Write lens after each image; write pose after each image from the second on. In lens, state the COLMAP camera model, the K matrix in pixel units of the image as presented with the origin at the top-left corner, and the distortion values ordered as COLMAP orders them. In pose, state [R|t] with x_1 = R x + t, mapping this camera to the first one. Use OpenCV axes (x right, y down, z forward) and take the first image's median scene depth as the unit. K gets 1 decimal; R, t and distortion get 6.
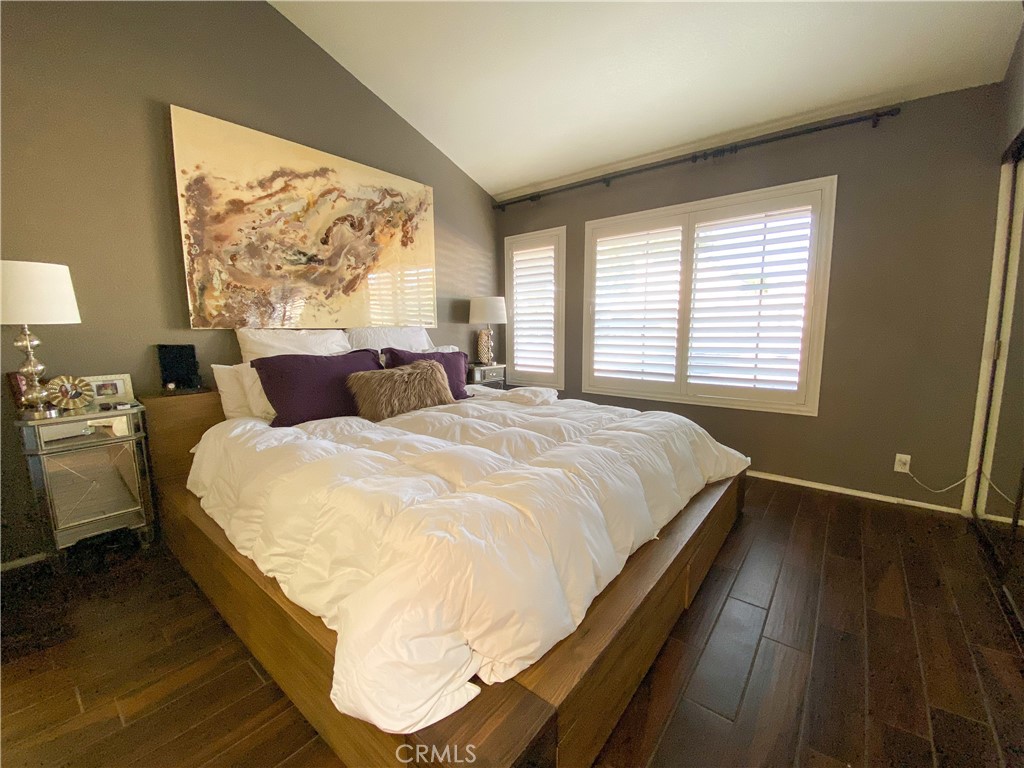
lens RADIAL K [[414.7, 0, 514.6], [0, 414.7, 383.6], [0, 0, 1]] dist [-0.035121, -0.002058]
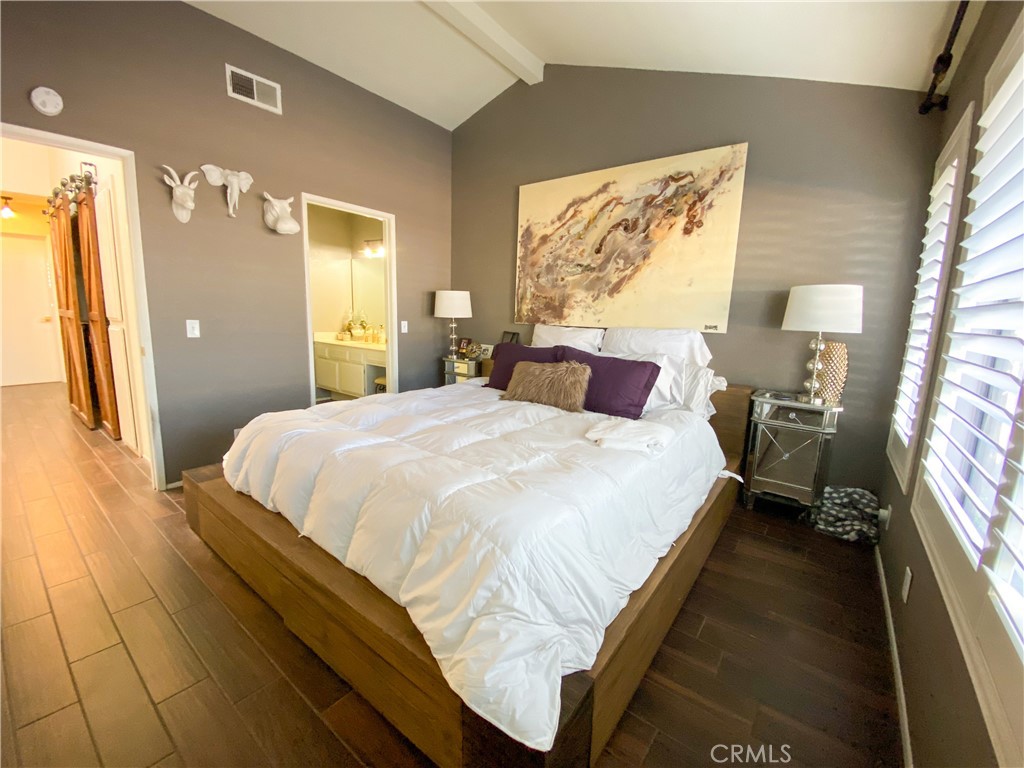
lens RADIAL K [[414.7, 0, 511.2], [0, 414.7, 386.4], [0, 0, 1]] dist [-0.035121, -0.002058]
pose [[-0.006806, 0.173245, -0.984855, 0.729655], [-0.159042, 0.972154, 0.172110, -0.139909], [0.987248, 0.157804, 0.020937, 0.798616]]
